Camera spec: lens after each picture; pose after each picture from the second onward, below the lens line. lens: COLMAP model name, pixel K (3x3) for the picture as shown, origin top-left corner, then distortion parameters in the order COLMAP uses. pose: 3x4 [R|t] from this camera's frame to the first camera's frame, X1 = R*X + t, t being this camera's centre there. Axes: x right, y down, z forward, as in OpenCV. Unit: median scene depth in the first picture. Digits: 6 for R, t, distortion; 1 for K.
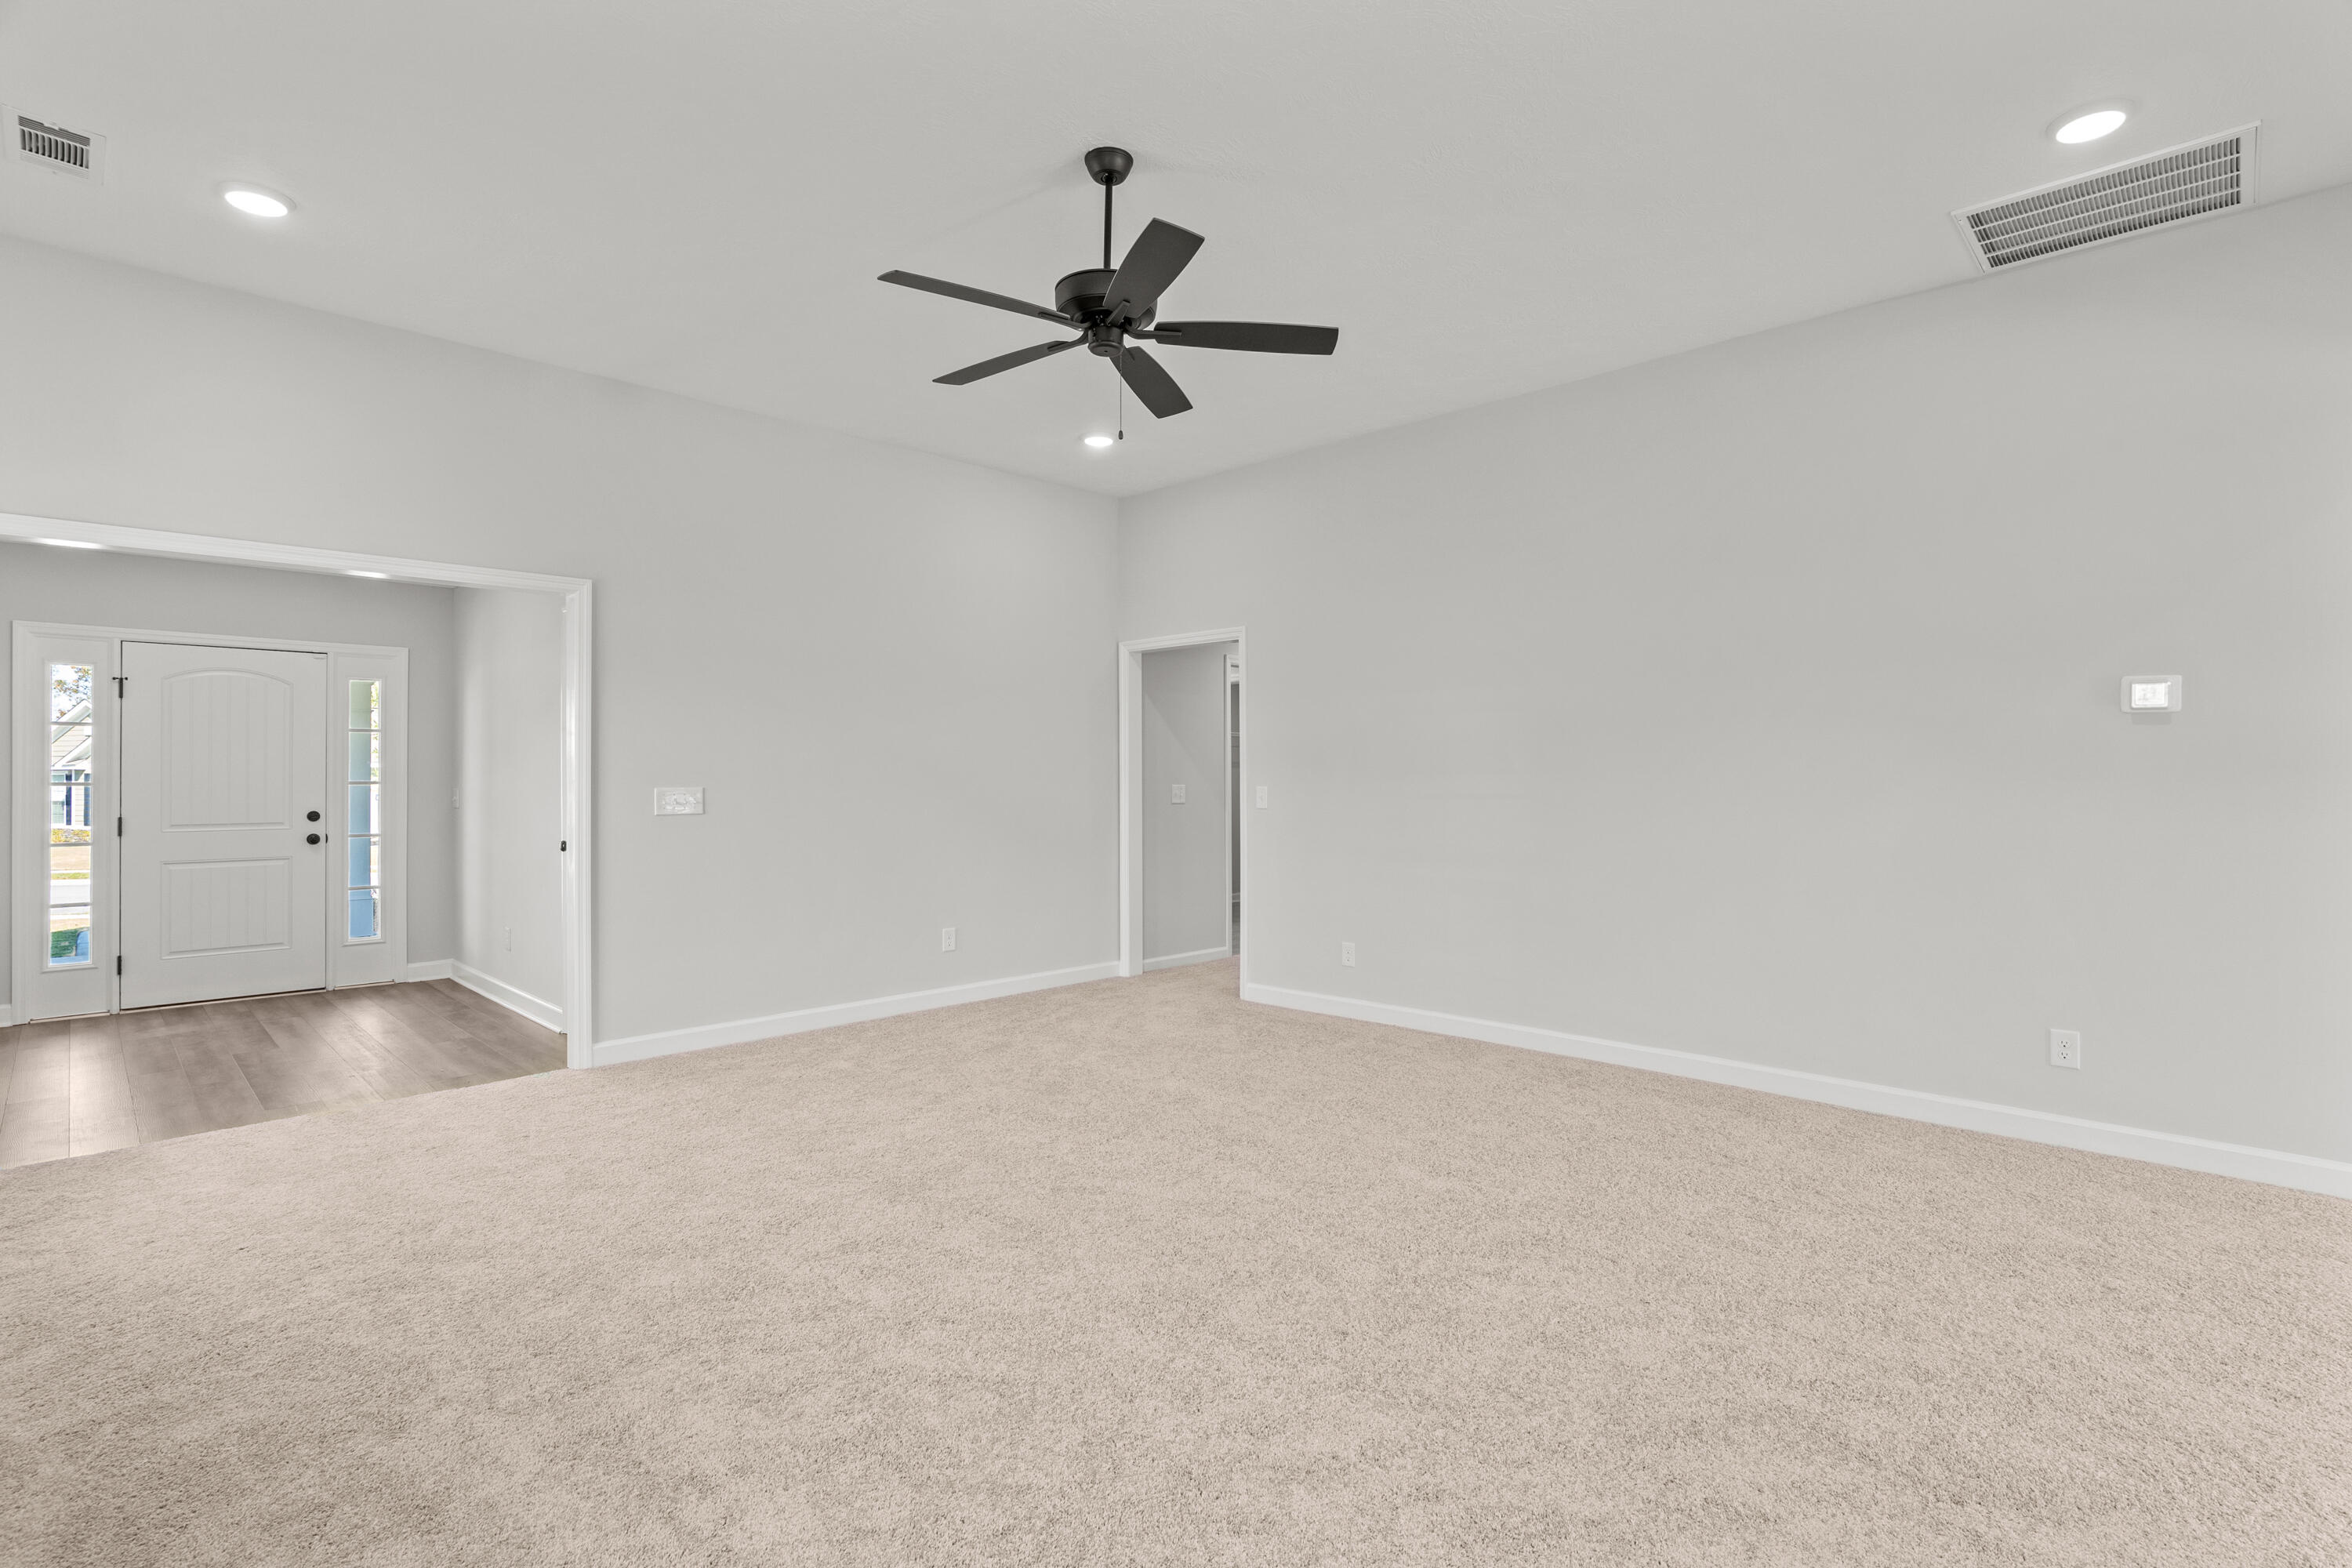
lens RADIAL K [[1109.2, 0, 1183.5], [0, 1109.2, 776.8], [0, 0, 1]] dist [-0.025840, 0.007370]
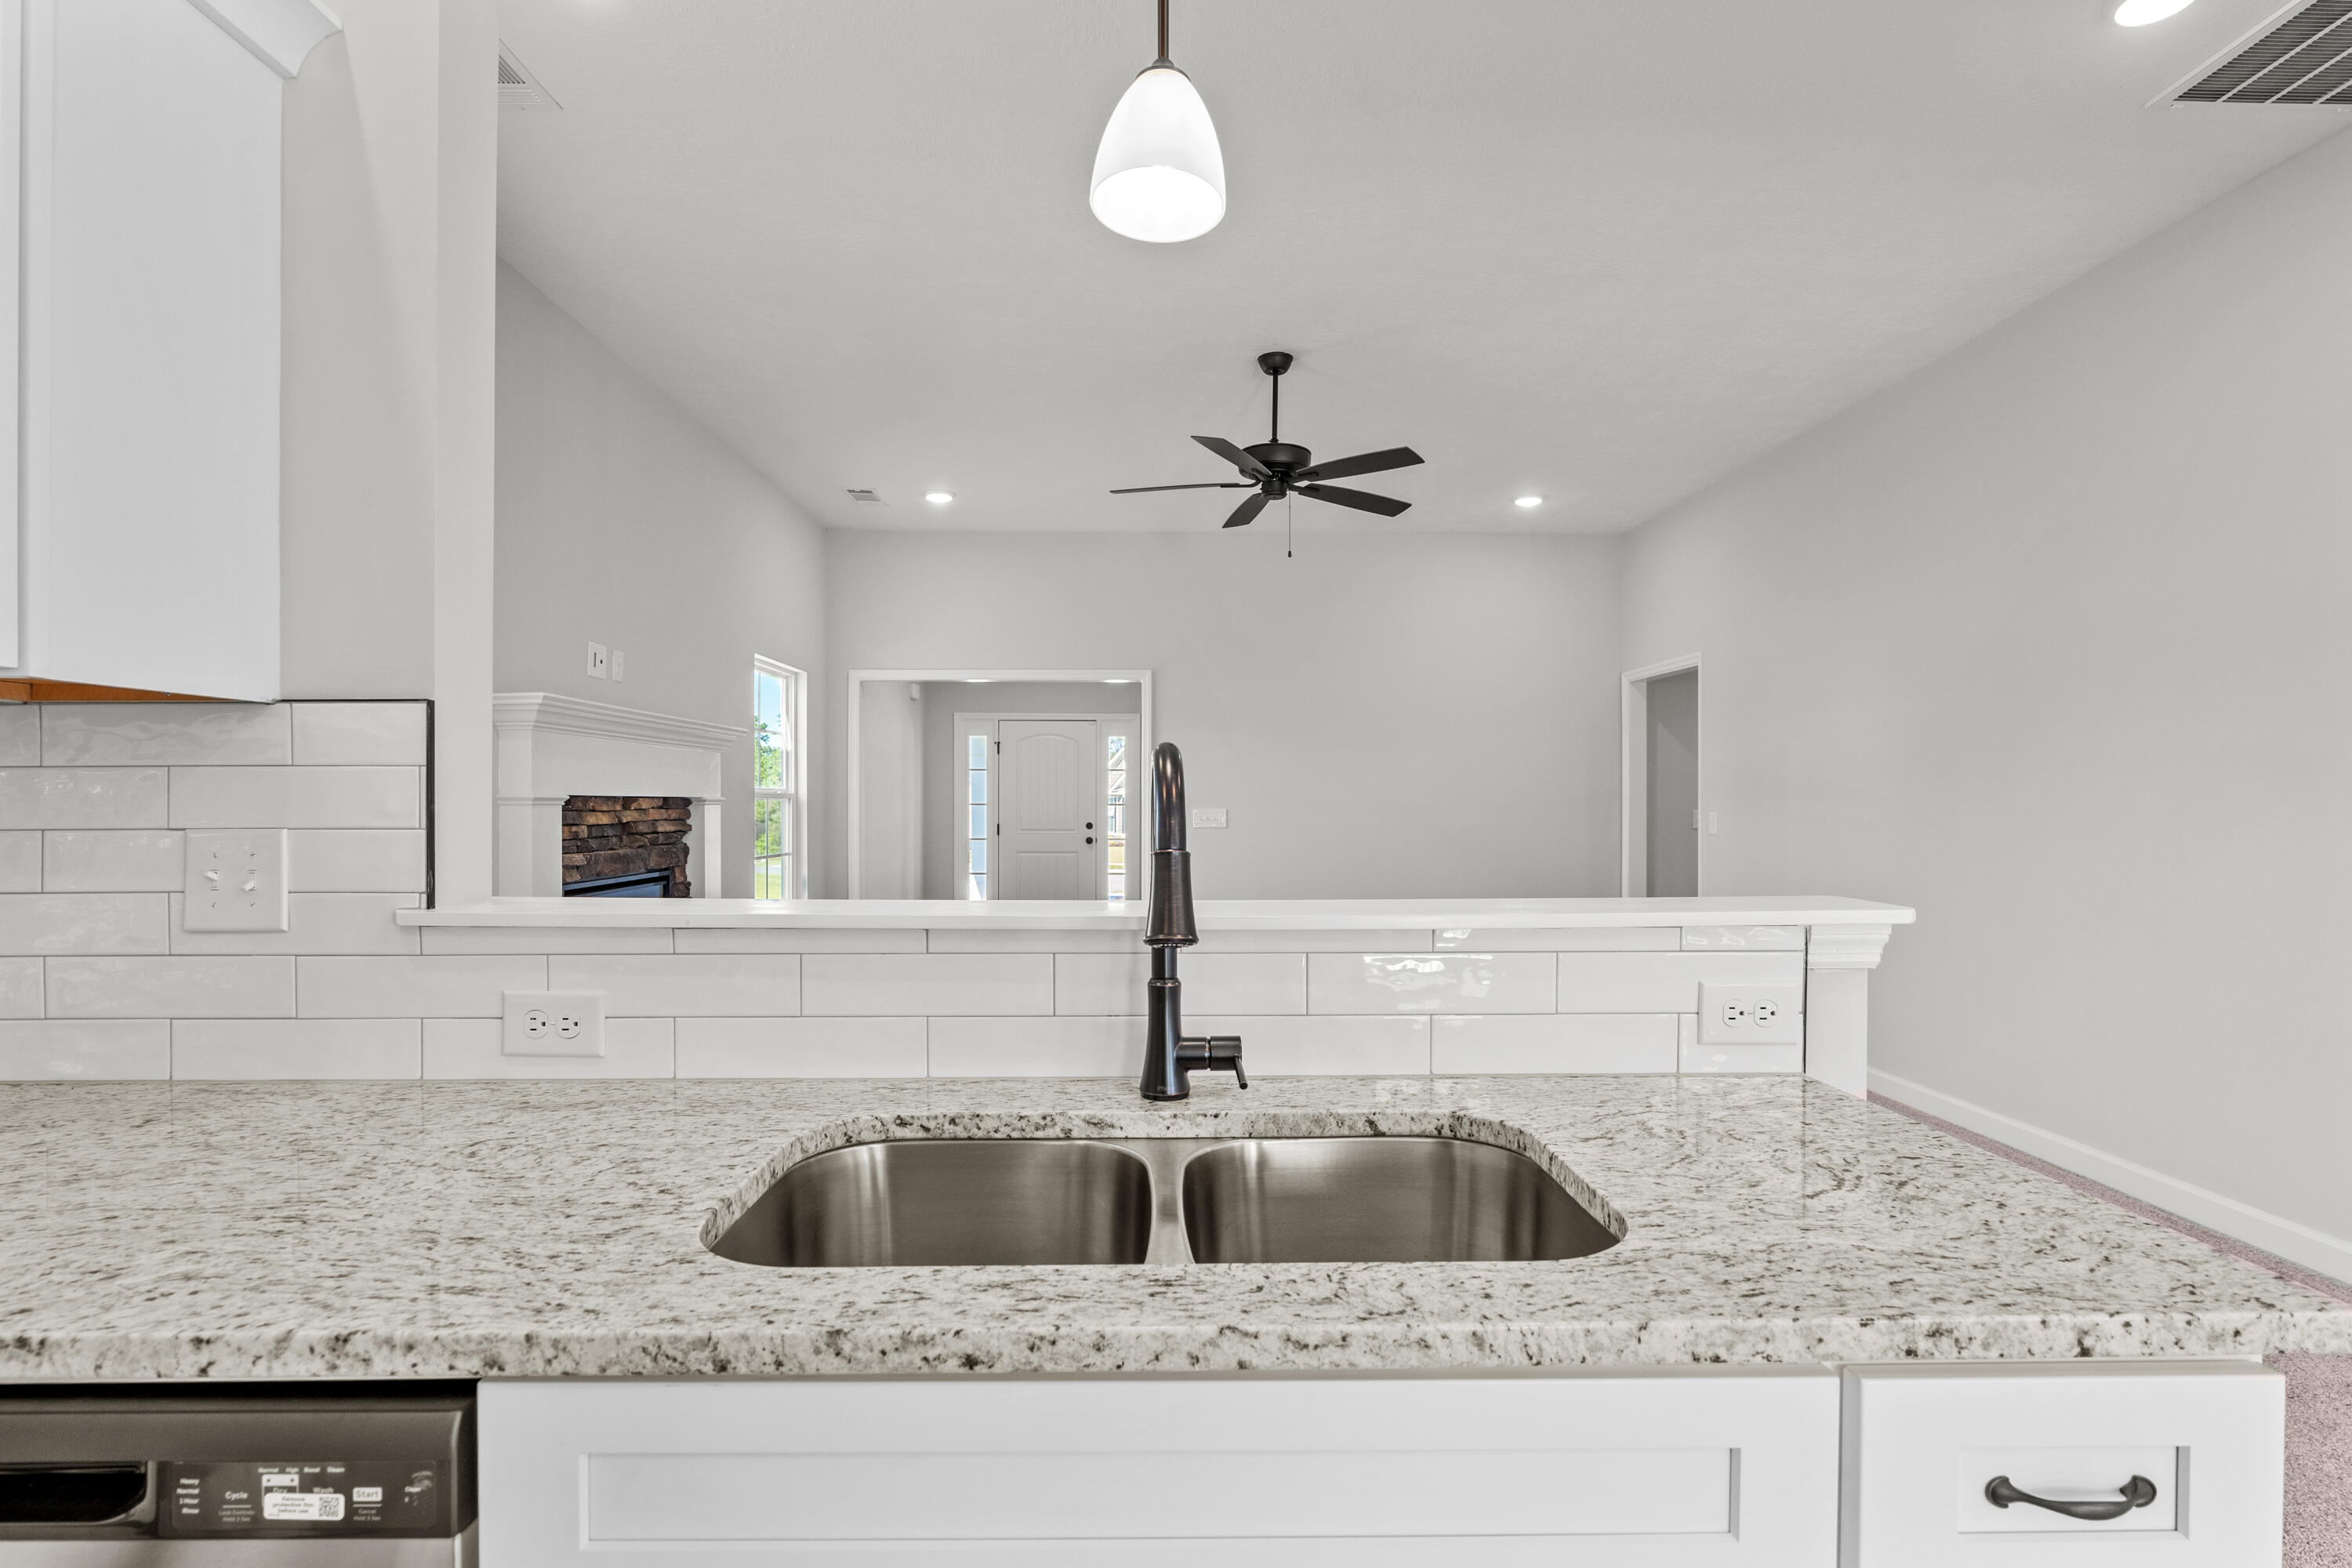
lens RADIAL K [[1109.2, 0, 1167.7], [0, 1109.2, 800.3], [0, 0, 1]] dist [-0.025840, 0.007370]
pose [[0.701184, 0.001205, -0.712979, 0.417419], [-0.001005, 0.999999, 0.000701, -0.001950], [0.712980, 0.000225, 0.701185, -0.034796]]
